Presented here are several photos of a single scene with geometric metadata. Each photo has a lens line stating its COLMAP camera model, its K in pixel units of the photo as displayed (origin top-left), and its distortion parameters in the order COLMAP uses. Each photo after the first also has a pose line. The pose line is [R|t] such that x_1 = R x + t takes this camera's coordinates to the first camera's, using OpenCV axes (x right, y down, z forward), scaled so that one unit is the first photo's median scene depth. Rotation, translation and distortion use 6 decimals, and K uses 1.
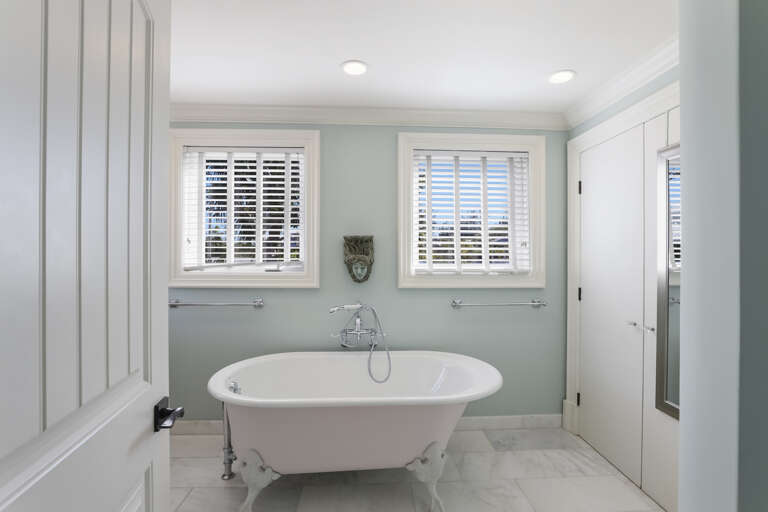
lens RADIAL K [[373.9, 0, 382.3], [0, 373.9, 249.4], [0, 0, 1]] dist [-0.015736, 0.001808]
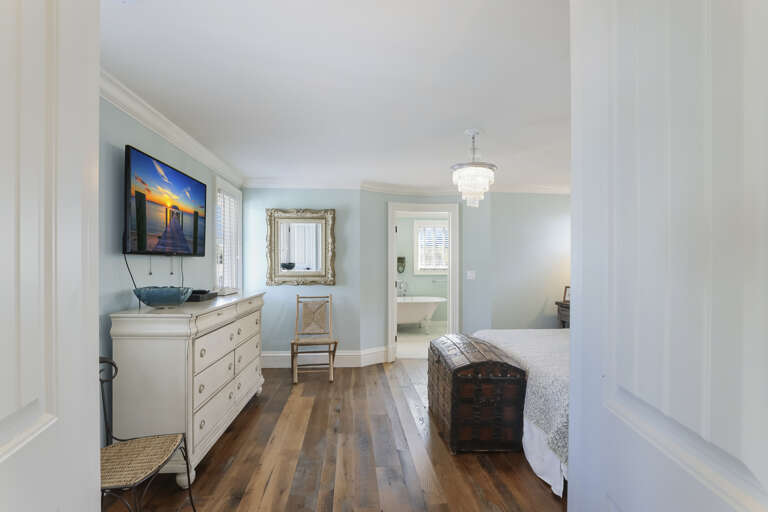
lens RADIAL K [[373.9, 0, 384.5], [0, 373.9, 260.5], [0, 0, 1]] dist [-0.015736, 0.001808]
pose [[0.998903, -0.003992, 0.046660, -0.319284], [0.003776, 0.999982, 0.004707, -0.020799], [-0.046678, -0.004526, 0.998900, -1.869810]]
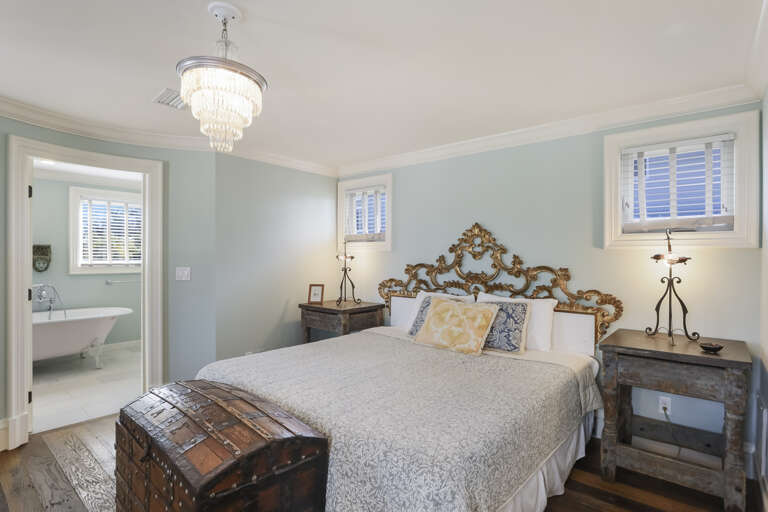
lens RADIAL K [[373.9, 0, 382.0], [0, 373.9, 259.7], [0, 0, 1]] dist [-0.015736, 0.001808]
pose [[0.670295, -0.006352, 0.742068, -0.268631], [-0.009134, 0.999817, 0.016809, -0.009717], [-0.742039, -0.018045, 0.670114, -1.296261]]
